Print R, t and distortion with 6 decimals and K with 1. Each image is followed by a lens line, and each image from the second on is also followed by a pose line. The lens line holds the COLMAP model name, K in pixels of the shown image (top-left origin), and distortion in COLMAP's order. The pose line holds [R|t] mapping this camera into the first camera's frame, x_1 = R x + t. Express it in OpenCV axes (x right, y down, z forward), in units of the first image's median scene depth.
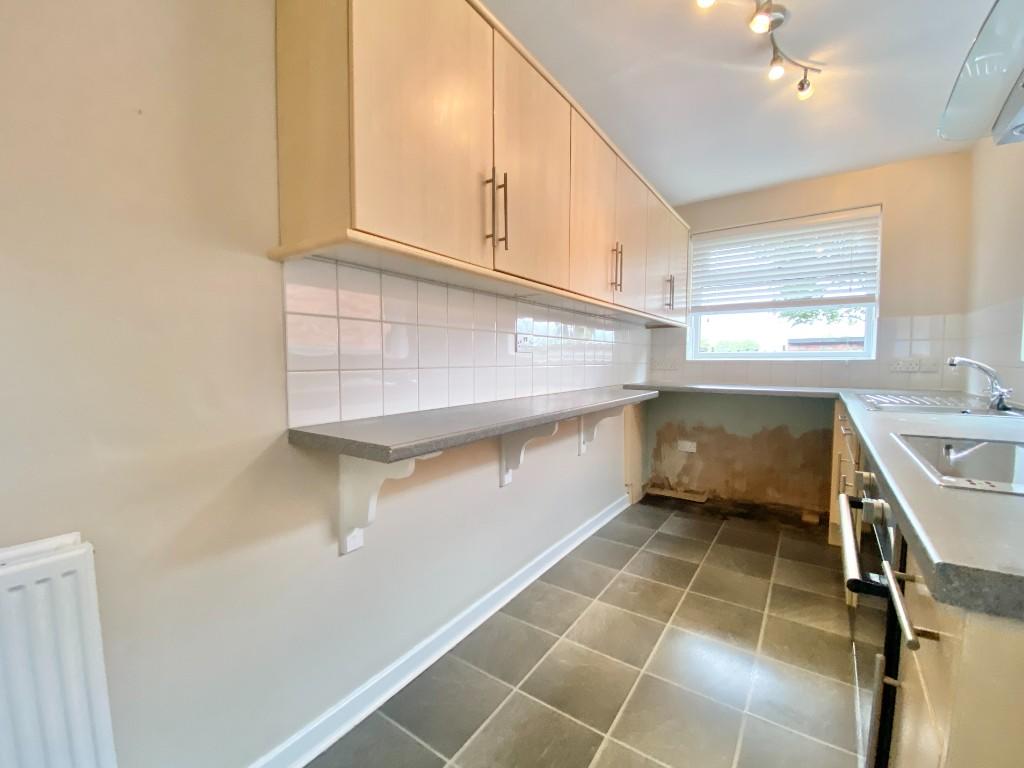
lens RADIAL K [[437.6, 0, 508.1], [0, 437.6, 381.0], [0, 0, 1]] dist [0.000319, -0.000392]
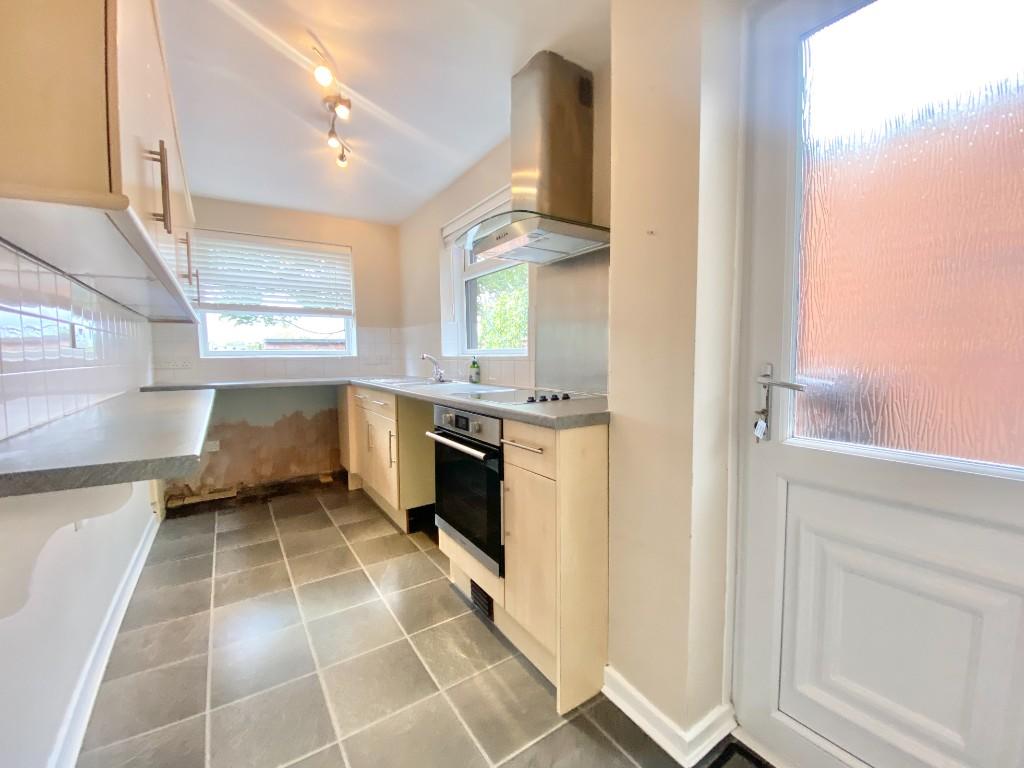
lens RADIAL K [[437.6, 0, 508.1], [0, 437.6, 381.0], [0, 0, 1]] dist [0.000319, -0.000392]
pose [[0.353530, -0.059962, 0.933500, -0.295287], [0.057313, 0.997457, 0.042365, 0.000928], [-0.933666, 0.038524, 0.356067, 0.027419]]
